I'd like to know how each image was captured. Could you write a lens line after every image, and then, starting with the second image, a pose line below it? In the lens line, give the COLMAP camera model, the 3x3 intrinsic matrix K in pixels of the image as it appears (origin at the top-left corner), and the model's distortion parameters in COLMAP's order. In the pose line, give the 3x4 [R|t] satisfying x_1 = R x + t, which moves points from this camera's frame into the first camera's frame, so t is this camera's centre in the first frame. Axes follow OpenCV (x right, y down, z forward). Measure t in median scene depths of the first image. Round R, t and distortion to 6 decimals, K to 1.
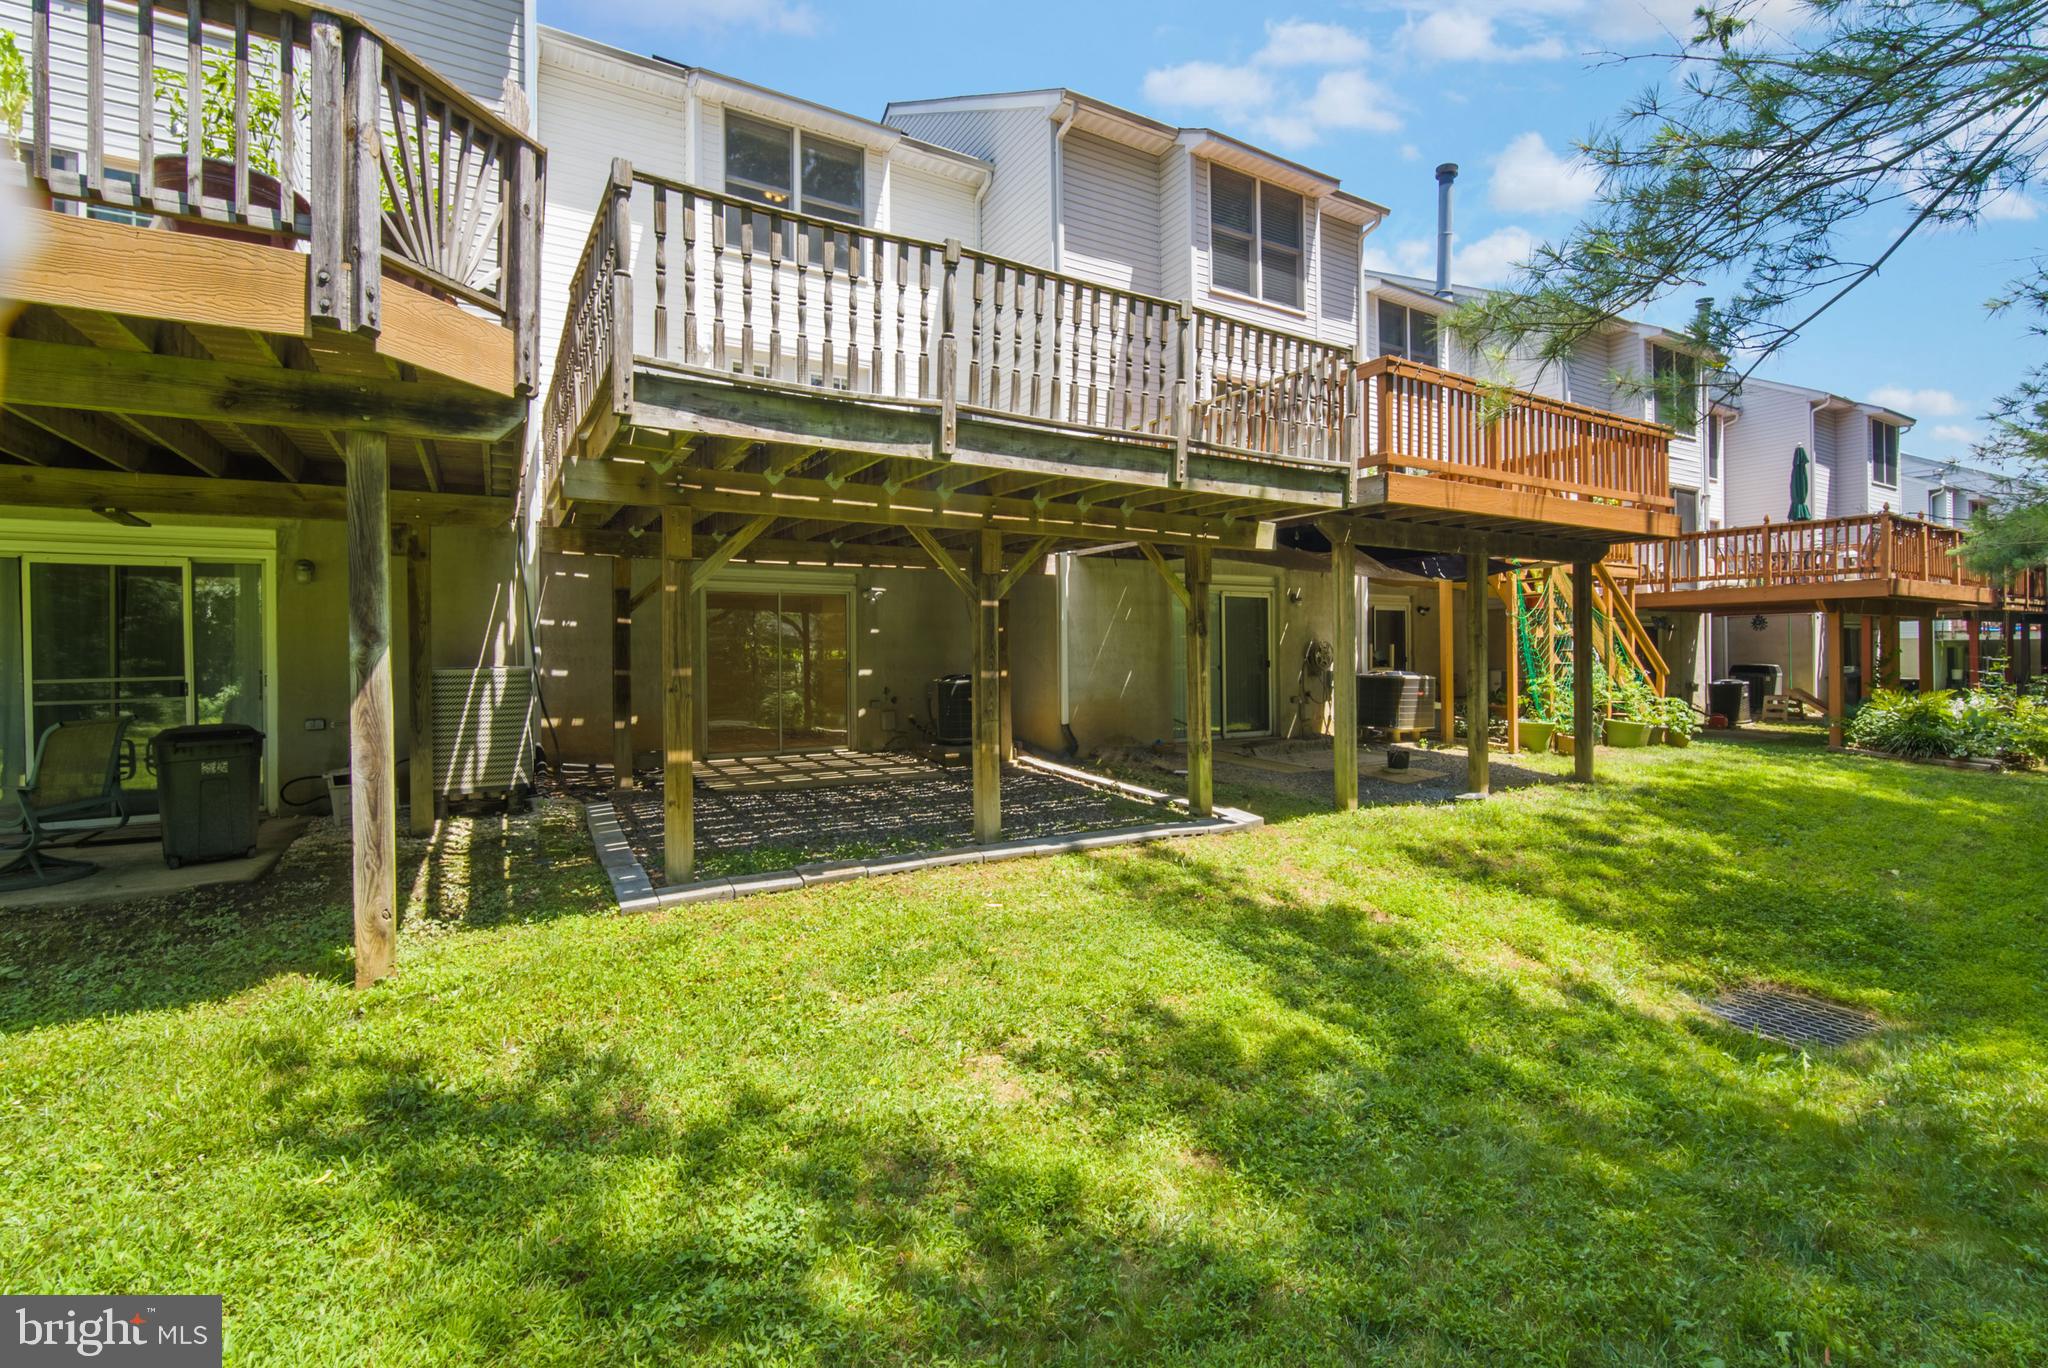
lens RADIAL K [[891.7, 0, 1021.5], [0, 891.7, 625.7], [0, 0, 1]] dist [-0.012018, 0.000049]
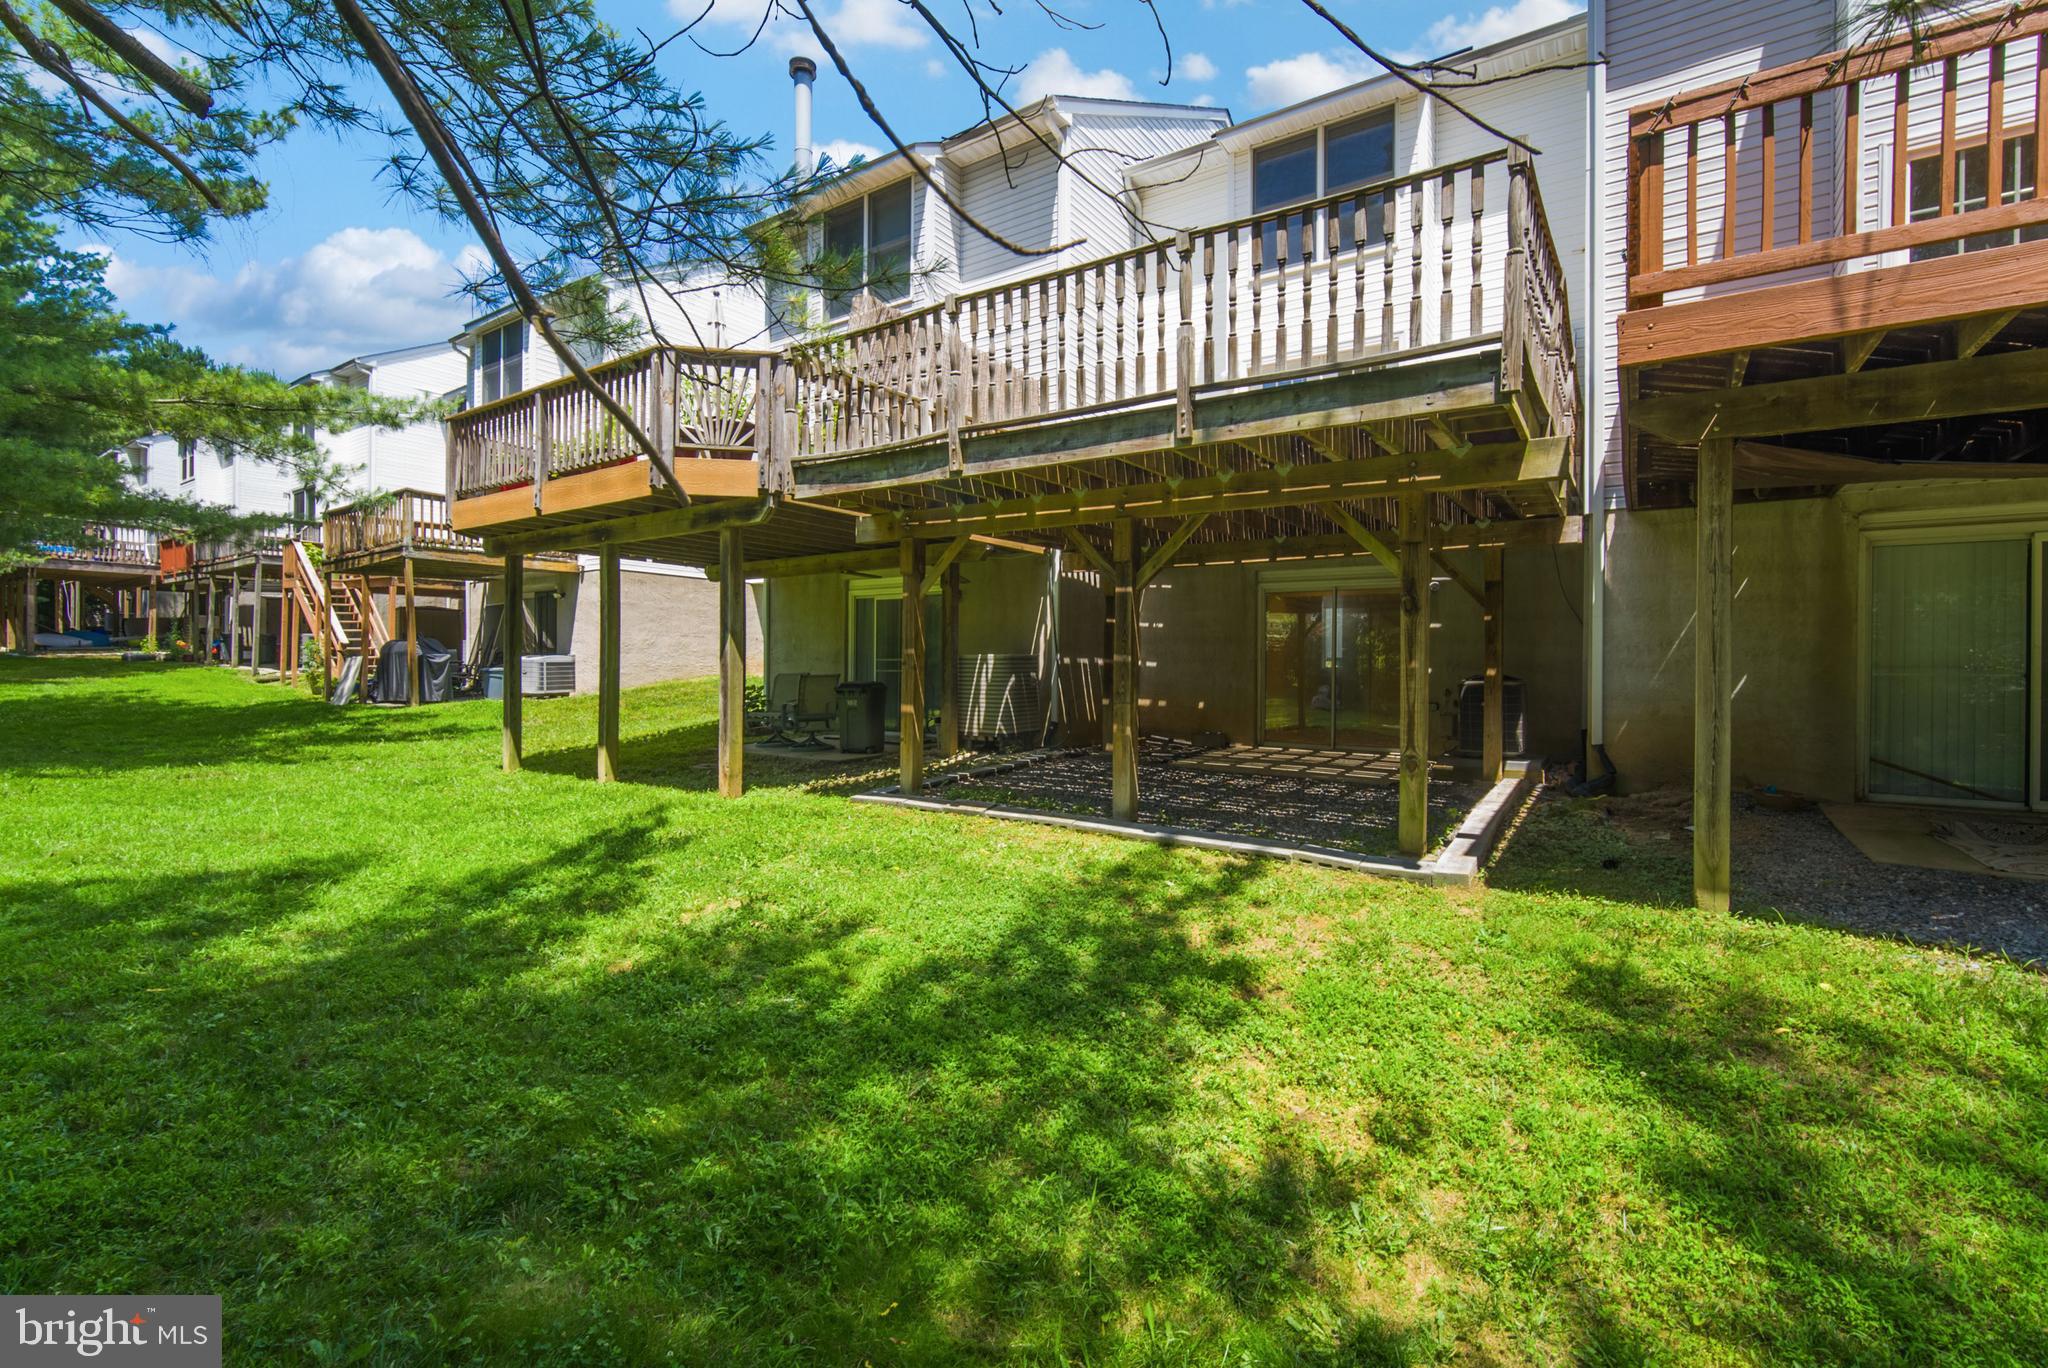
lens RADIAL K [[913.1, 0, 1027.1], [0, 913.1, 647.6], [0, 0, 1]] dist [-0.011918, -0.000169]
pose [[0.410714, -0.003833, -0.911756, 0.834142], [0.015620, 0.999874, 0.002834, 0.034943], [0.911630, -0.015406, 0.410723, 0.440000]]
